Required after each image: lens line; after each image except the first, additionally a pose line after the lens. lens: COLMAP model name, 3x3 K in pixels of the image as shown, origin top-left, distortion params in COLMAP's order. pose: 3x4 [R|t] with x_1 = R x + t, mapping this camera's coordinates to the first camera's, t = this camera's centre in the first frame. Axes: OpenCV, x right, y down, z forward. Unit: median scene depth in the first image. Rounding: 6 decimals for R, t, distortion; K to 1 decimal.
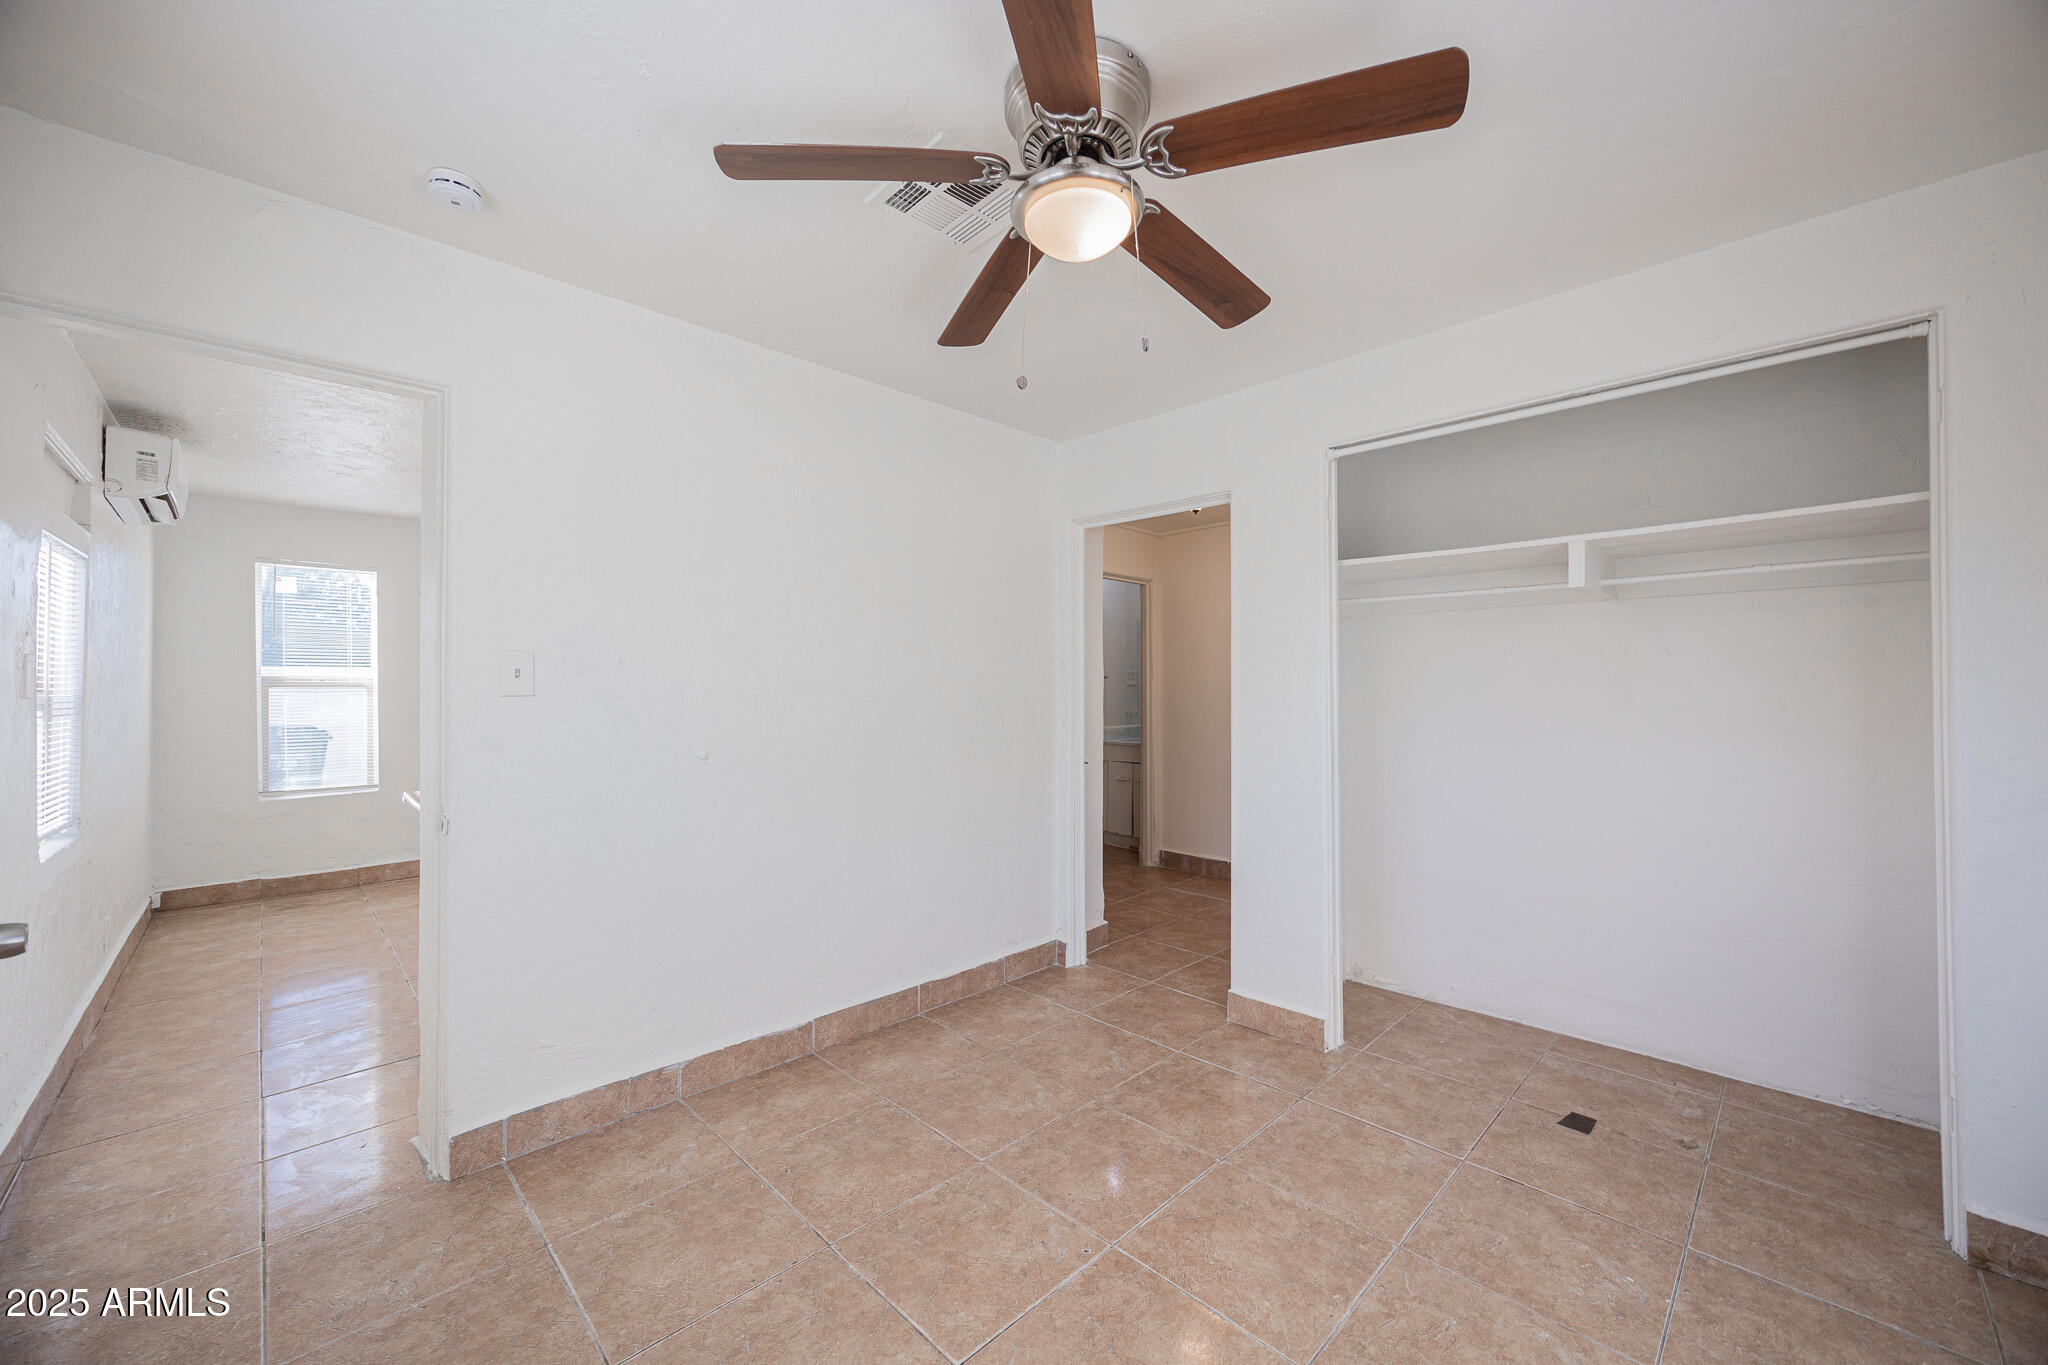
lens RADIAL K [[774.0, 0, 1027.5], [0, 774.0, 623.5], [0, 0, 1]] dist [0.000043, -0.000033]
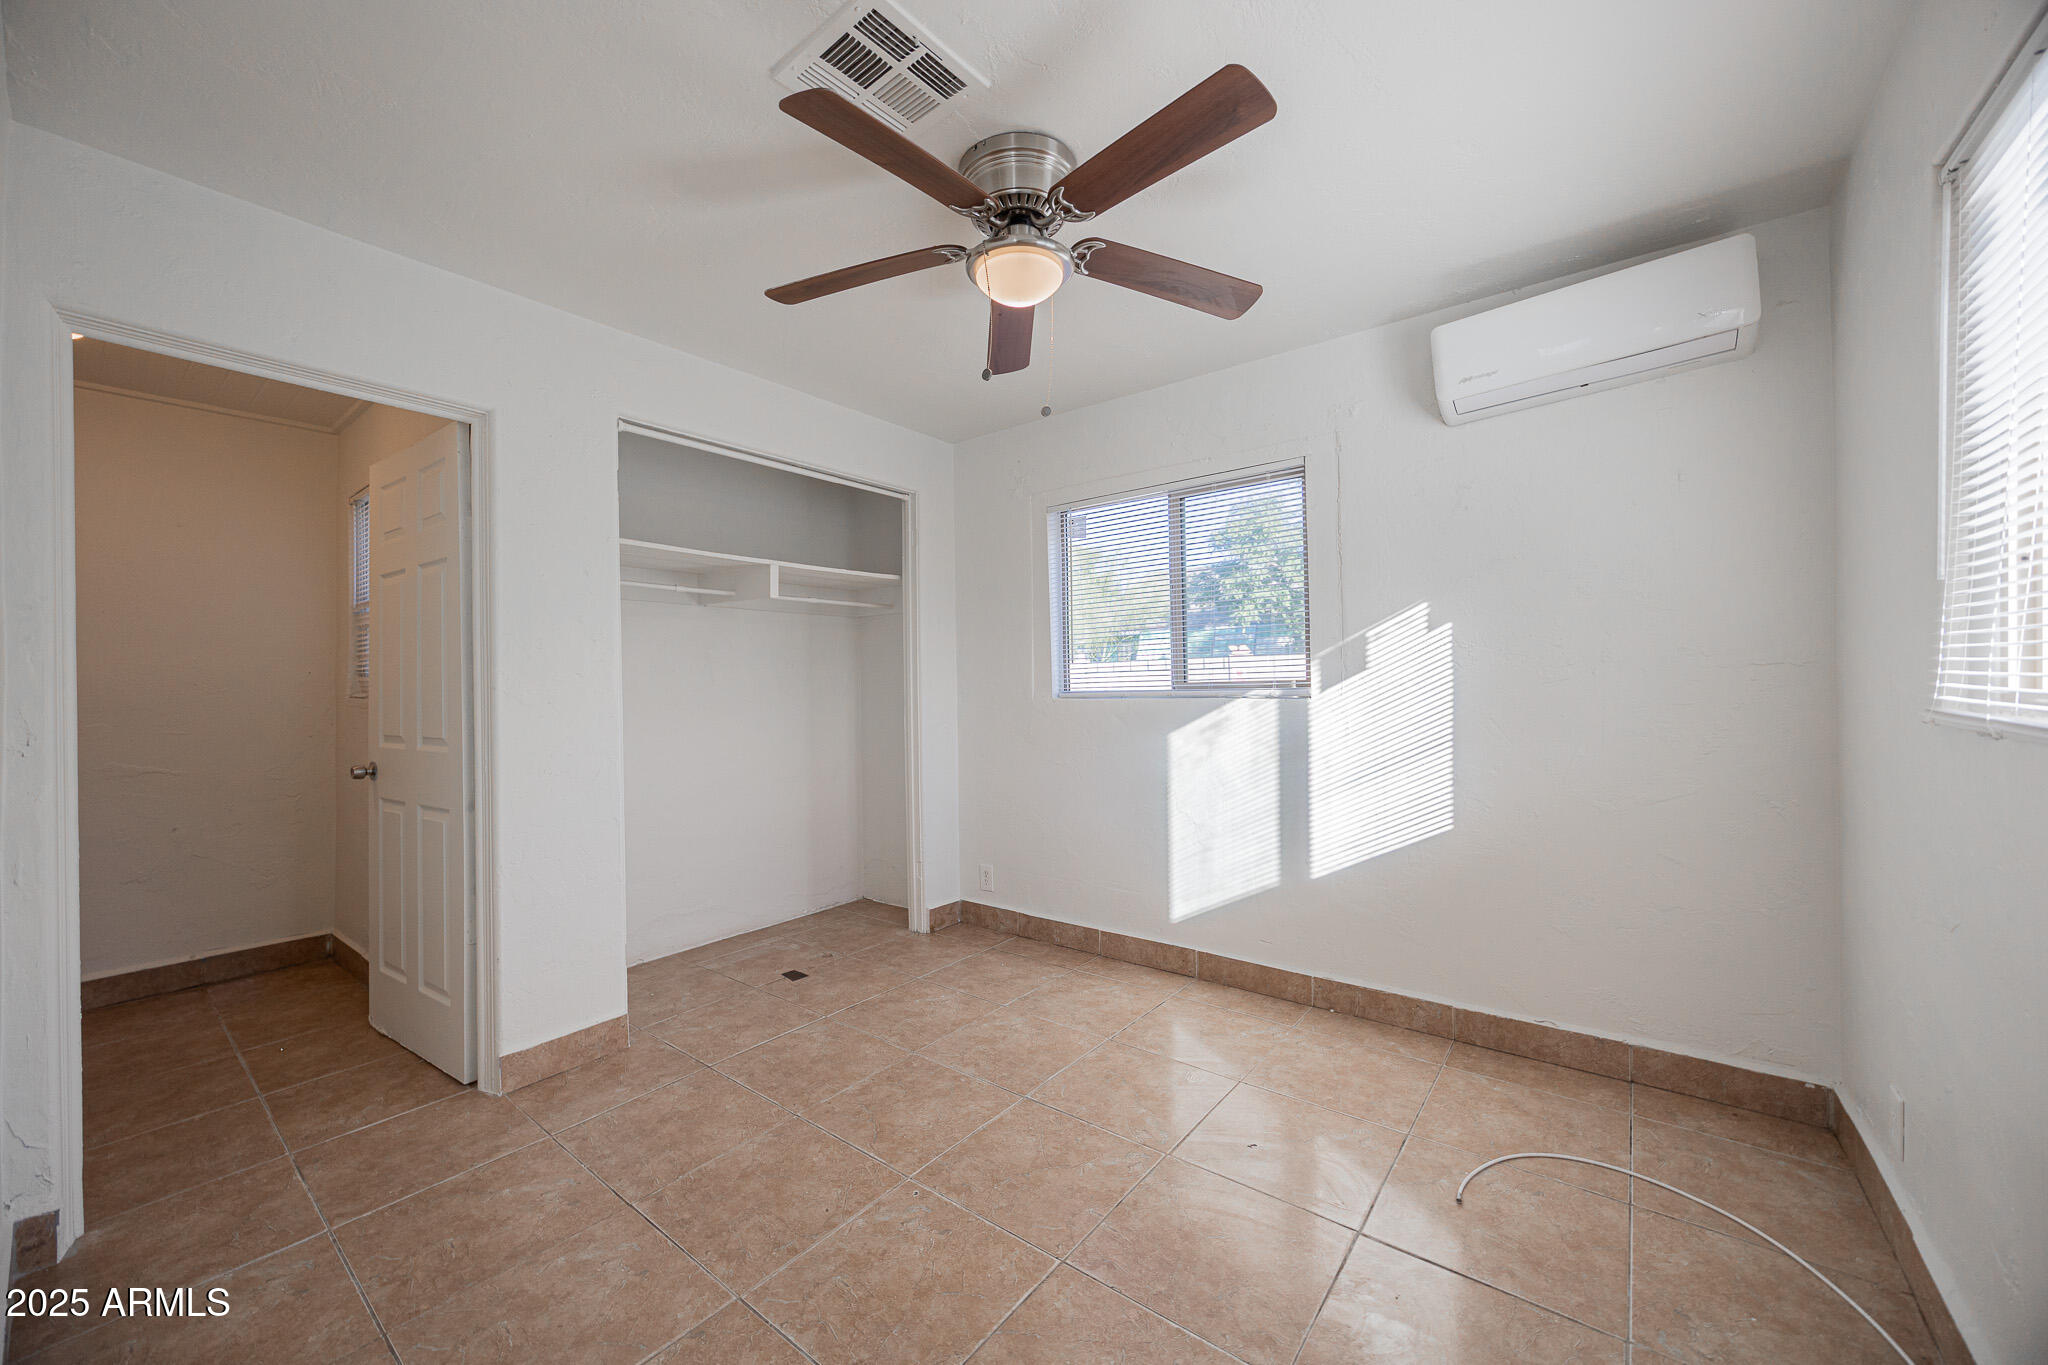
lens RADIAL K [[775.8, 0, 1024.2], [0, 775.8, 689.6], [0, 0, 1]] dist [0.000405, 0.000171]
pose [[-0.128880, -0.003188, 0.991655, -0.754643], [-0.076150, 0.997074, -0.006691, 0.095213], [-0.988732, -0.076377, -0.128746, 0.798154]]
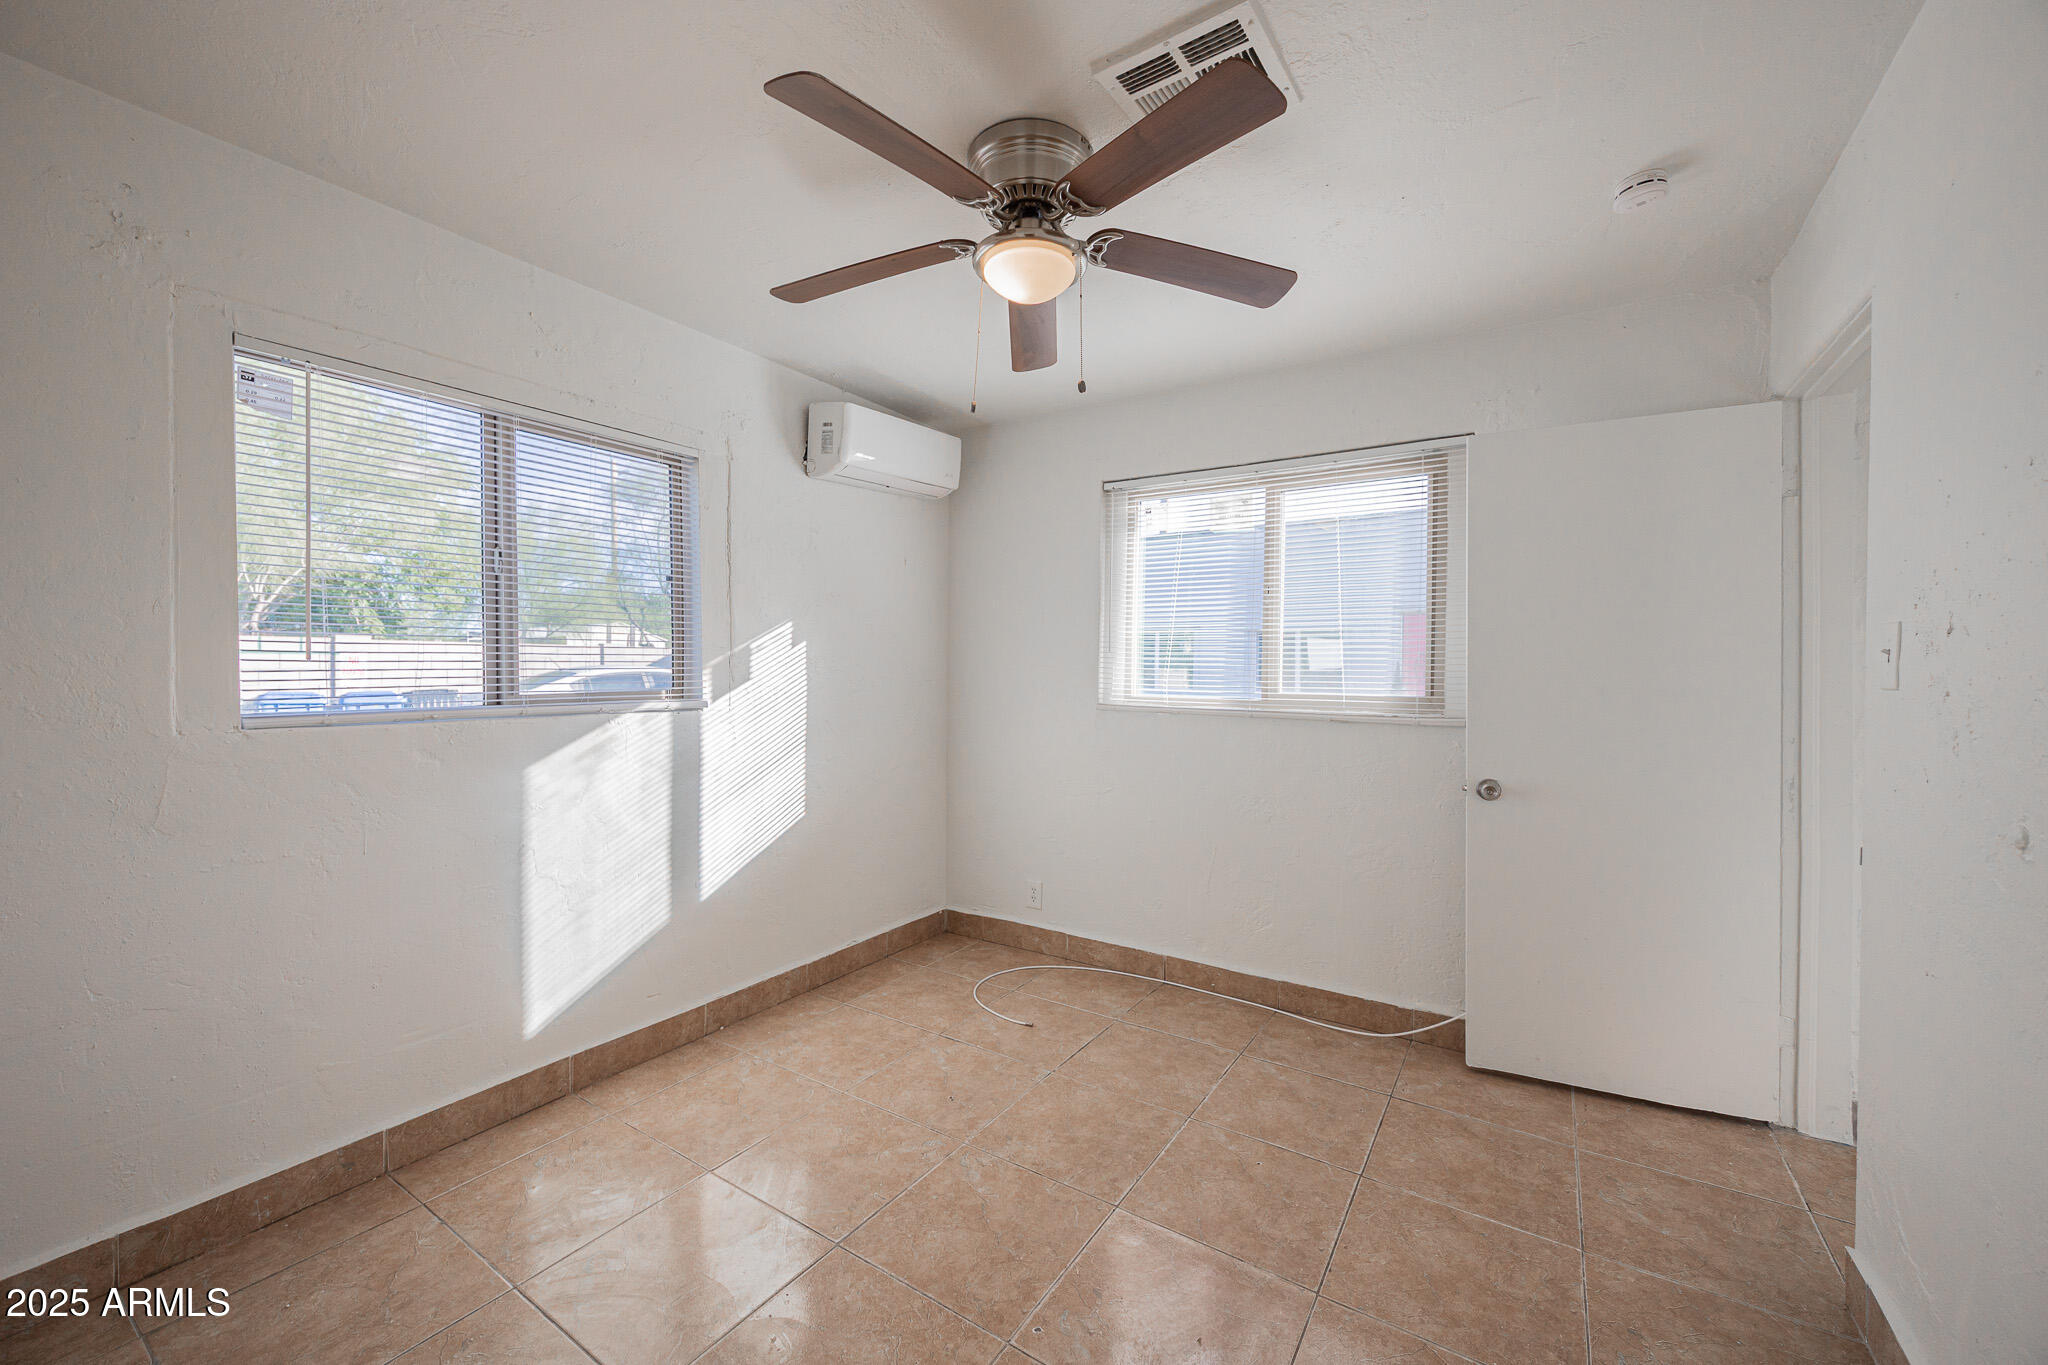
lens RADIAL K [[788.4, 0, 1024.0], [0, 788.4, 682.5], [0, 0, 1]] dist [-0.001337, 0.000022]
pose [[-0.978104, -0.000493, -0.208114, 0.208875], [0.015668, 0.996985, -0.075995, 0.123731], [0.207524, -0.077591, -0.975148, 1.457137]]
